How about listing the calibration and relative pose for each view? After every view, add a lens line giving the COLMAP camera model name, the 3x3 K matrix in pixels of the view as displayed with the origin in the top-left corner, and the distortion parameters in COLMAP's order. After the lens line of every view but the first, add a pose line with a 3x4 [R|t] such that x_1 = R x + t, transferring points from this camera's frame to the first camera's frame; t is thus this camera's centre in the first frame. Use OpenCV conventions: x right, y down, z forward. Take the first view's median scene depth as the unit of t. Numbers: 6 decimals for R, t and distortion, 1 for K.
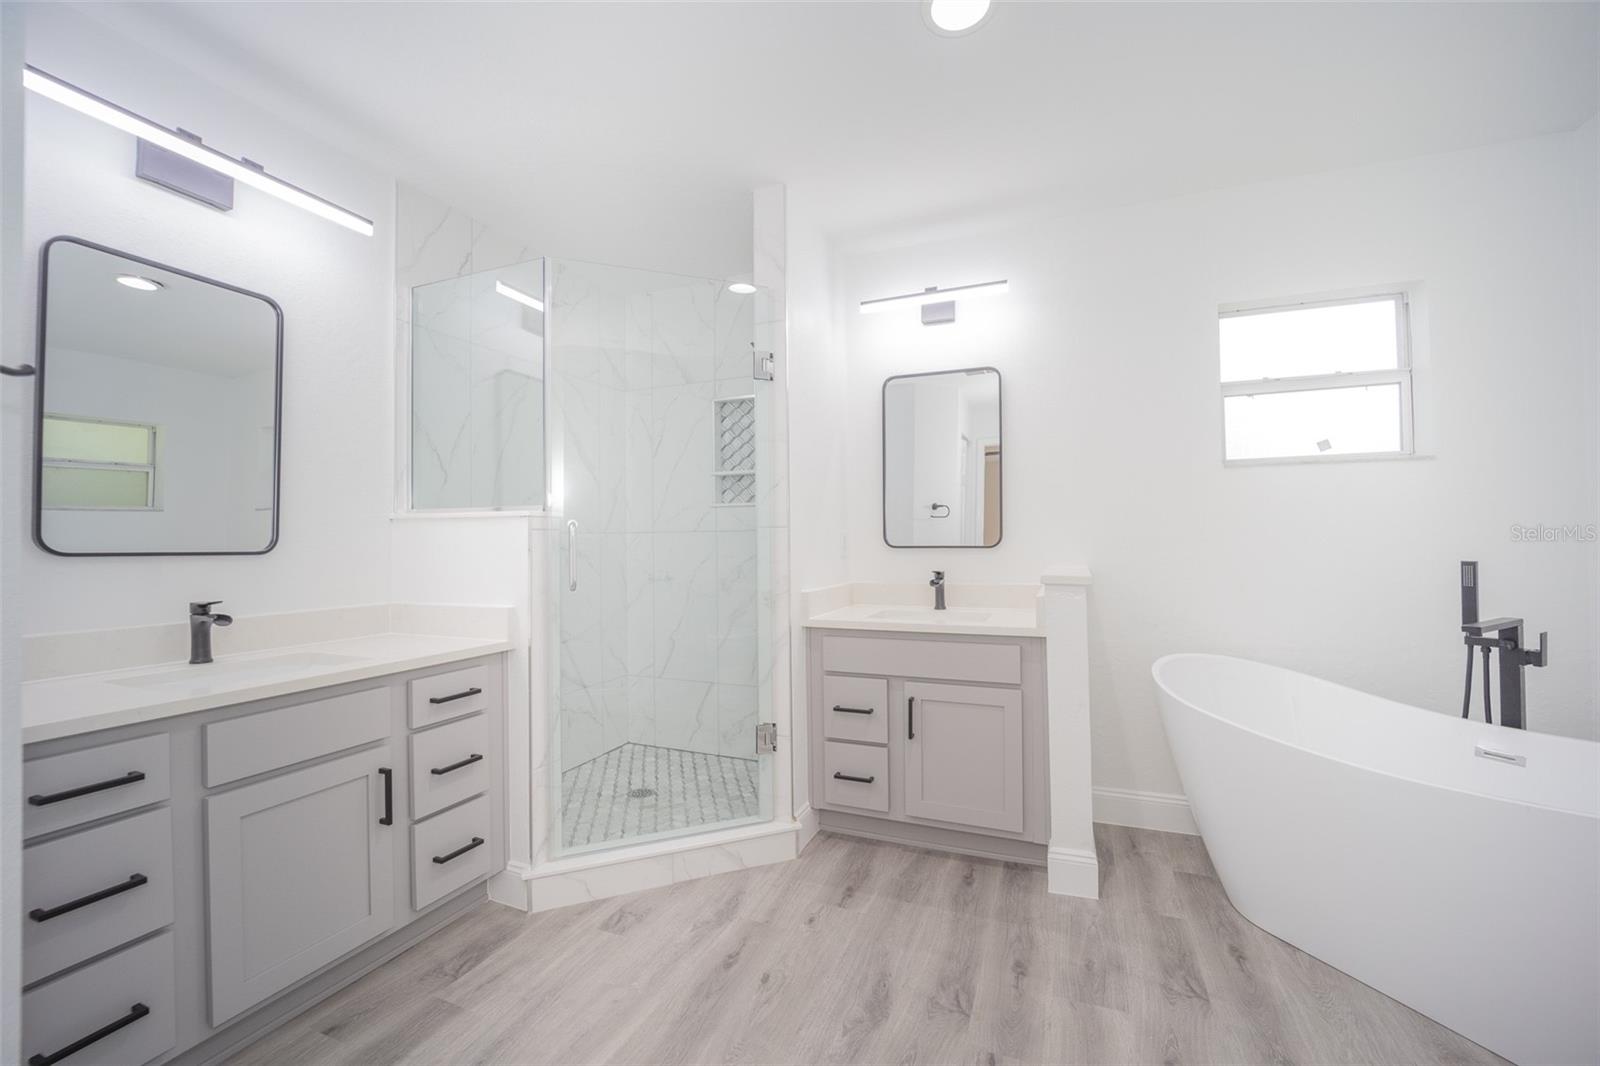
lens RADIAL K [[654.0, 0, 804.2], [0, 654.0, 537.5], [0, 0, 1]] dist [-0.002411, -0.000227]
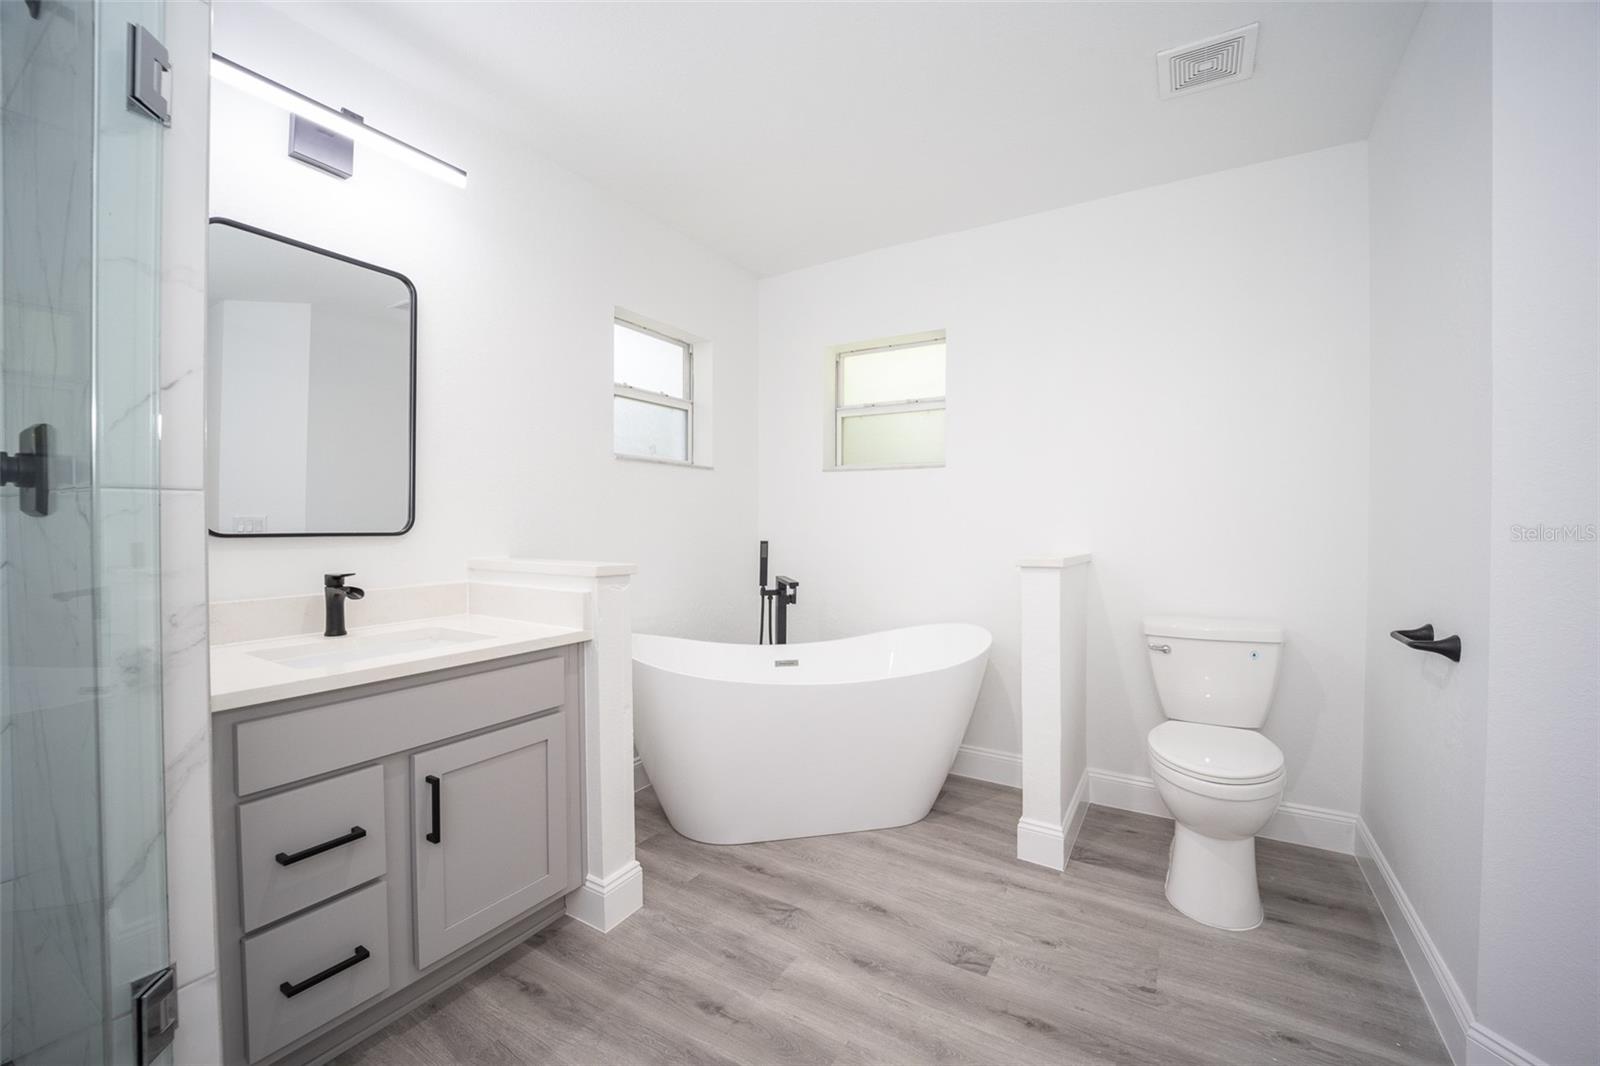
lens RADIAL K [[654.0, 0, 804.2], [0, 654.0, 528.3], [0, 0, 1]] dist [-0.002411, -0.000227]
pose [[0.161232, -0.000275, 0.986916, -0.476408], [-0.014939, 0.999885, 0.002720, 0.001089], [-0.986803, -0.015182, 0.161210, 0.665768]]
